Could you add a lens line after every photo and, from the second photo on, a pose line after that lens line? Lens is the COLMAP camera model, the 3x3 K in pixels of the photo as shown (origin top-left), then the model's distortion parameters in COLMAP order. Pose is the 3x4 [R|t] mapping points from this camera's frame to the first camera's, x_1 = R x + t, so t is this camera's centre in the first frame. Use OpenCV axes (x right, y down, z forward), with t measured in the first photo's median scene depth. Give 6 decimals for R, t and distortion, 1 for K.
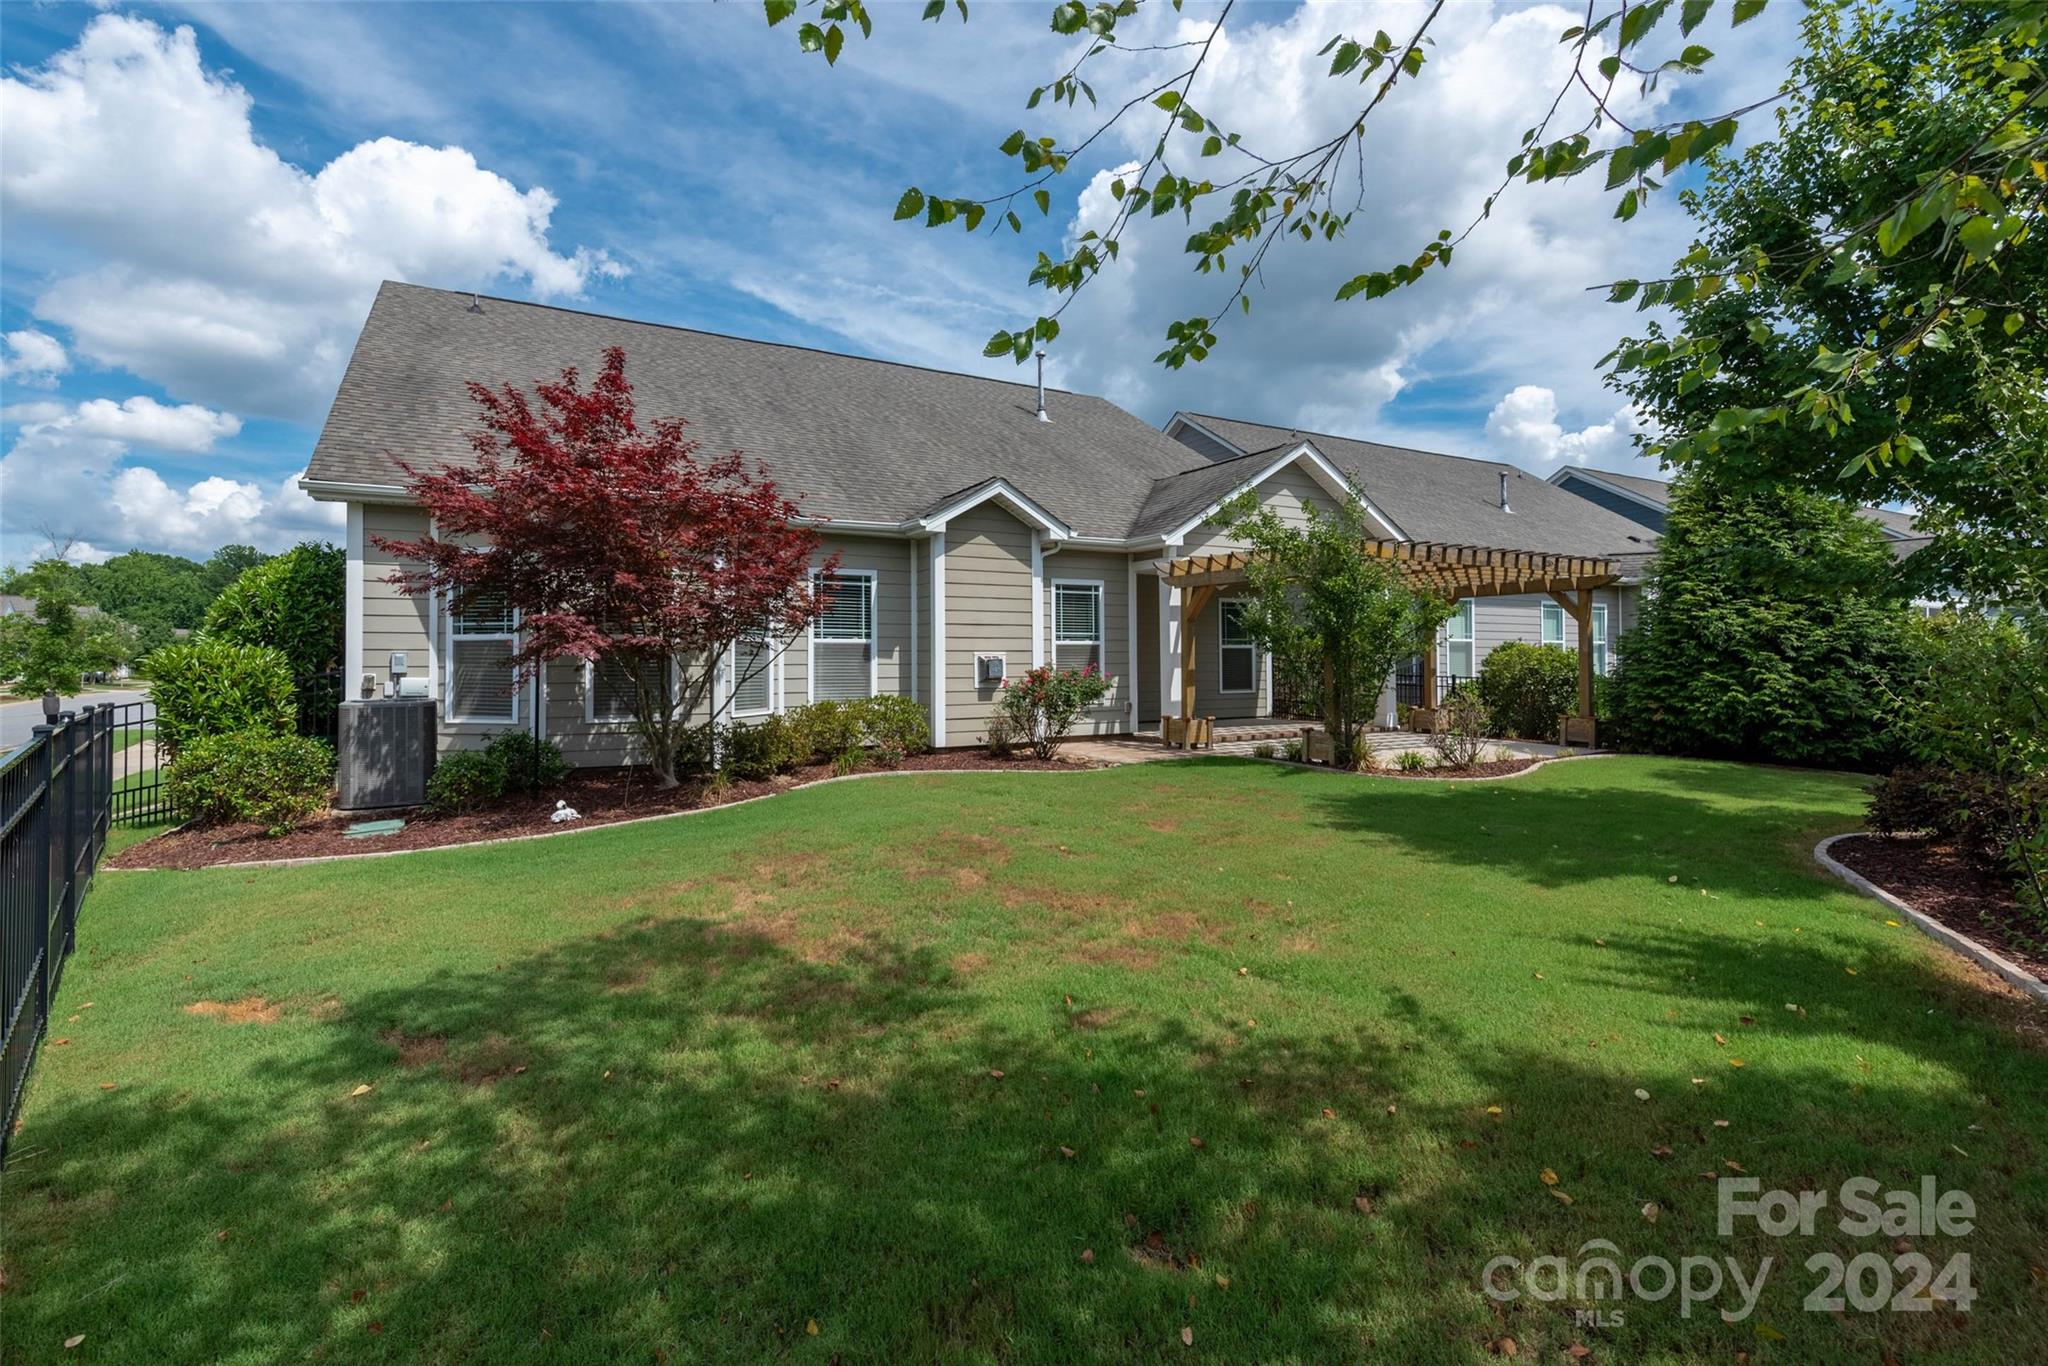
lens RADIAL K [[975.7, 0, 989.1], [0, 975.7, 643.8], [0, 0, 1]] dist [-0.000011, 0.000003]
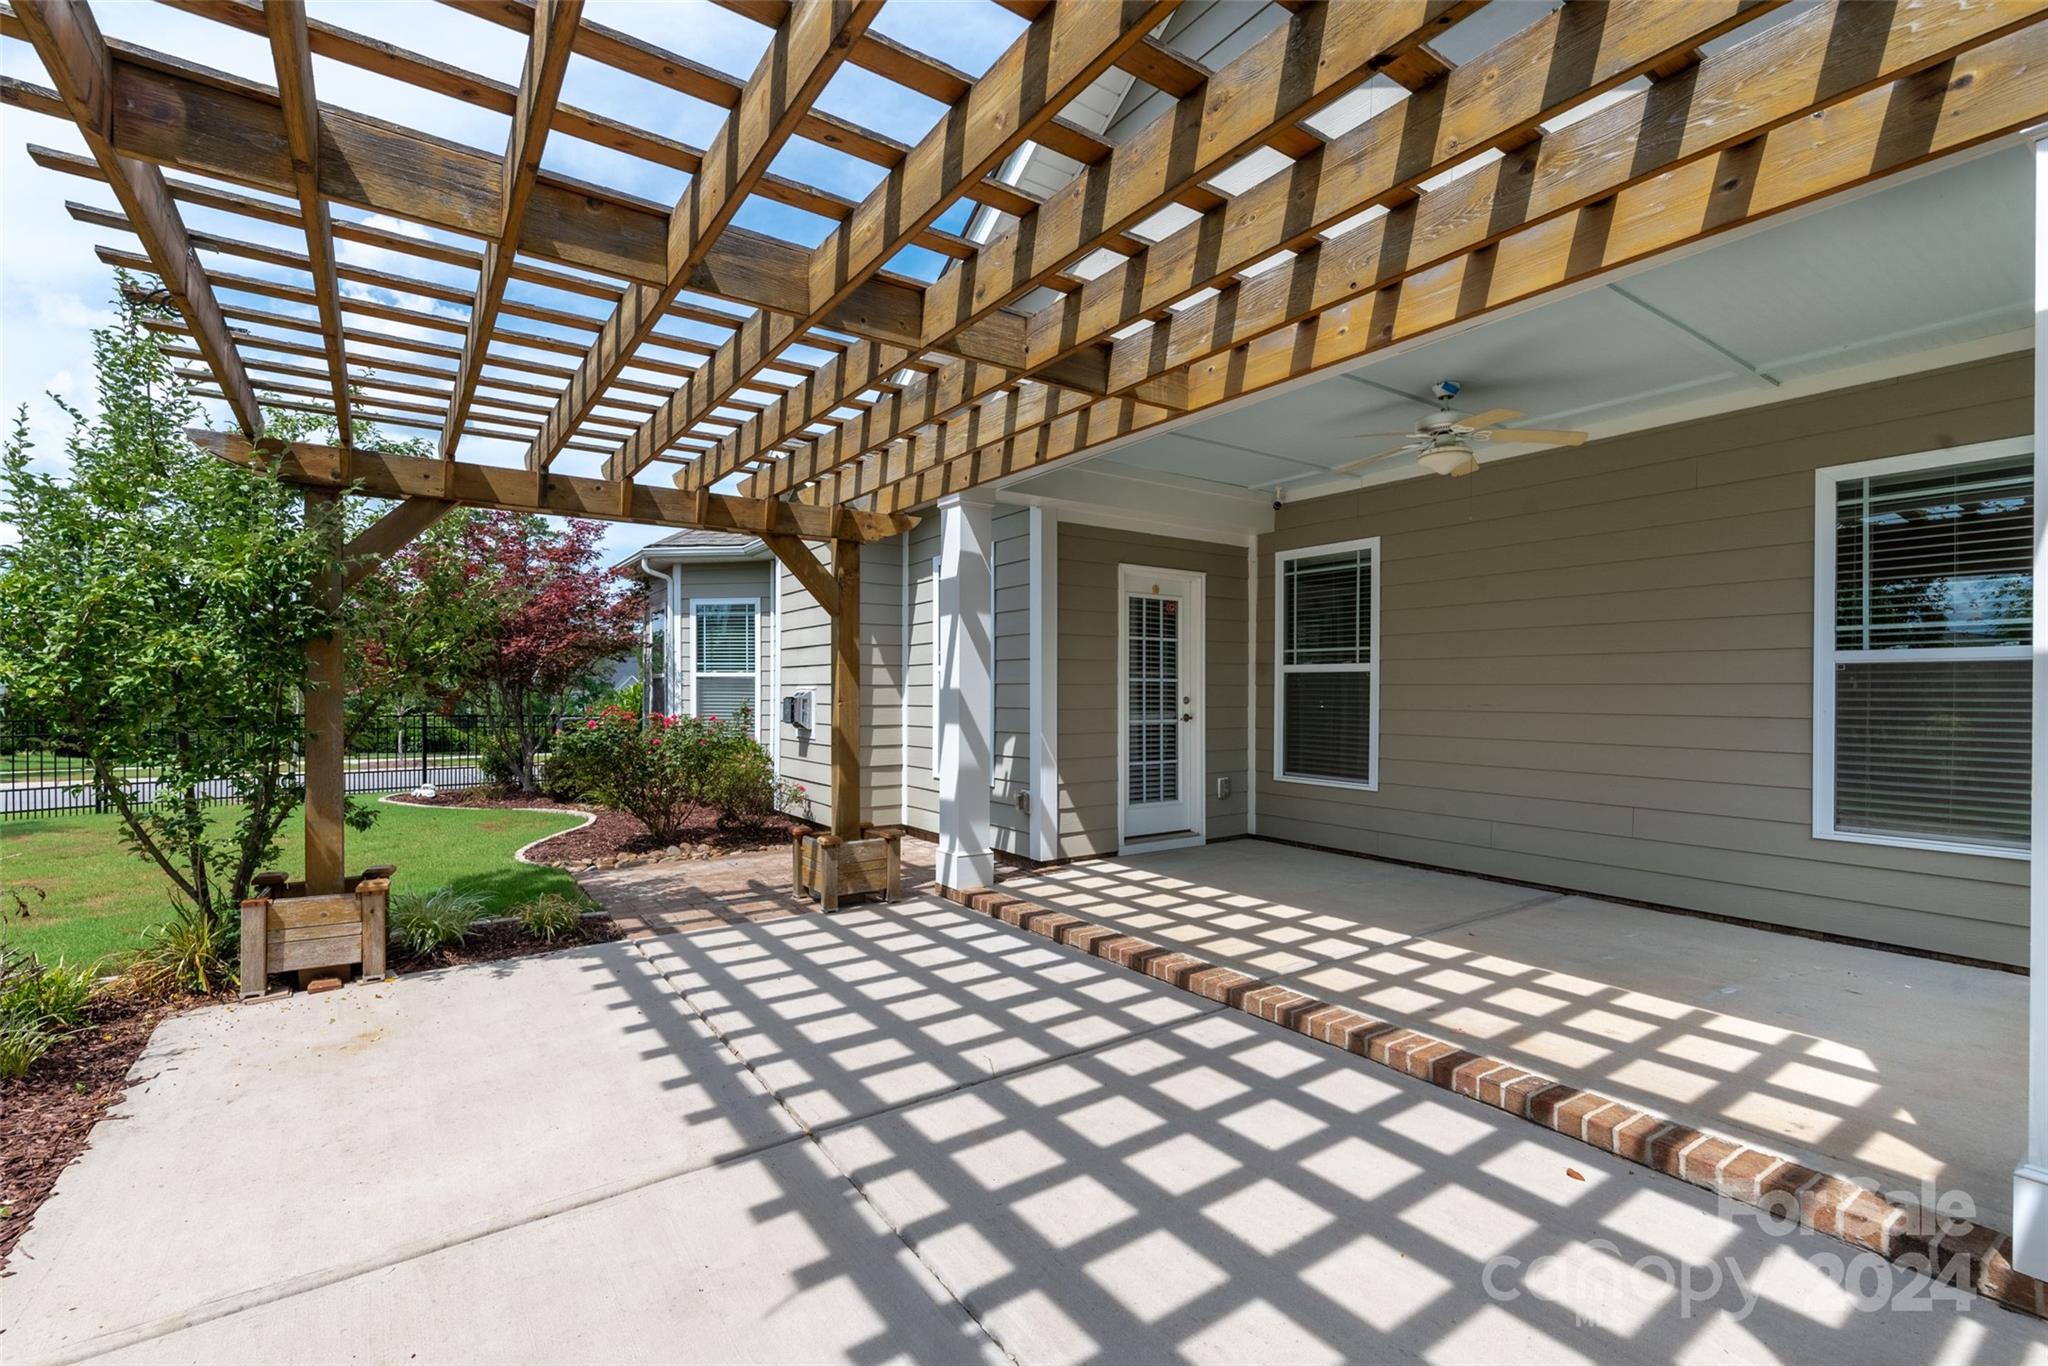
lens RADIAL K [[886.3, 0, 1007.7], [0, 886.3, 689.9], [0, 0, 1]] dist [0.001894, -0.000921]
pose [[0.093164, 0.002736, -0.995647, 0.566543], [0.014067, 0.999893, 0.004064, 0.009365], [0.995551, -0.014384, 0.093116, 0.961906]]
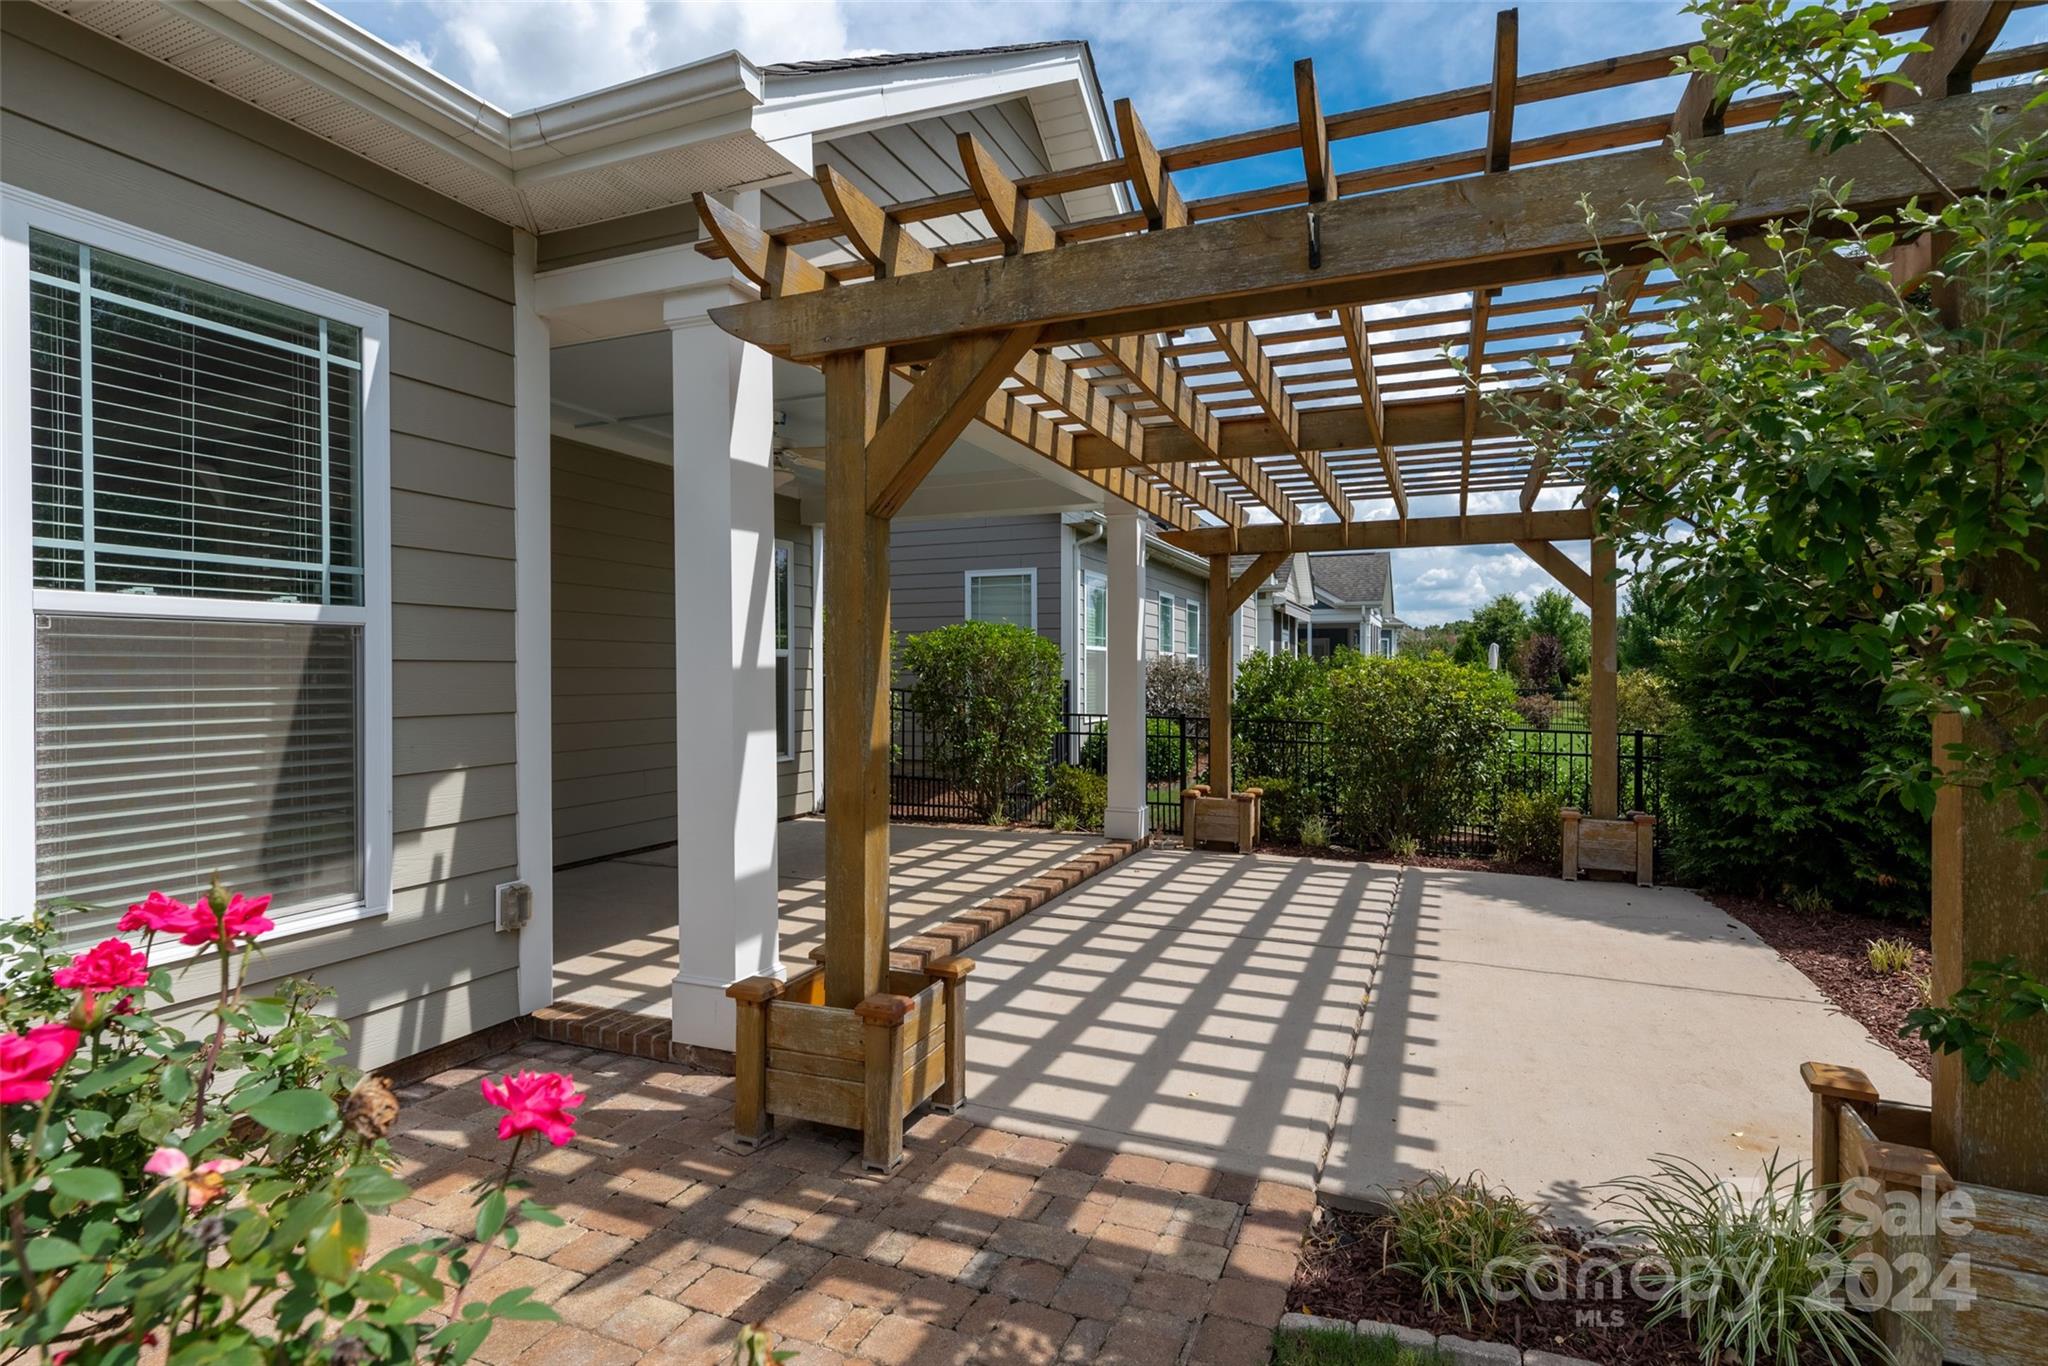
lens RADIAL K [[1039.3, 0, 1008.4], [0, 1039.3, 681.0], [0, 0, 1]] dist [-0.013481, 0.000700]
pose [[0.791415, -0.002498, 0.611274, 0.088325], [-0.011443, 0.999756, 0.018900, 0.006987], [-0.611172, -0.021952, 0.791193, 0.747989]]
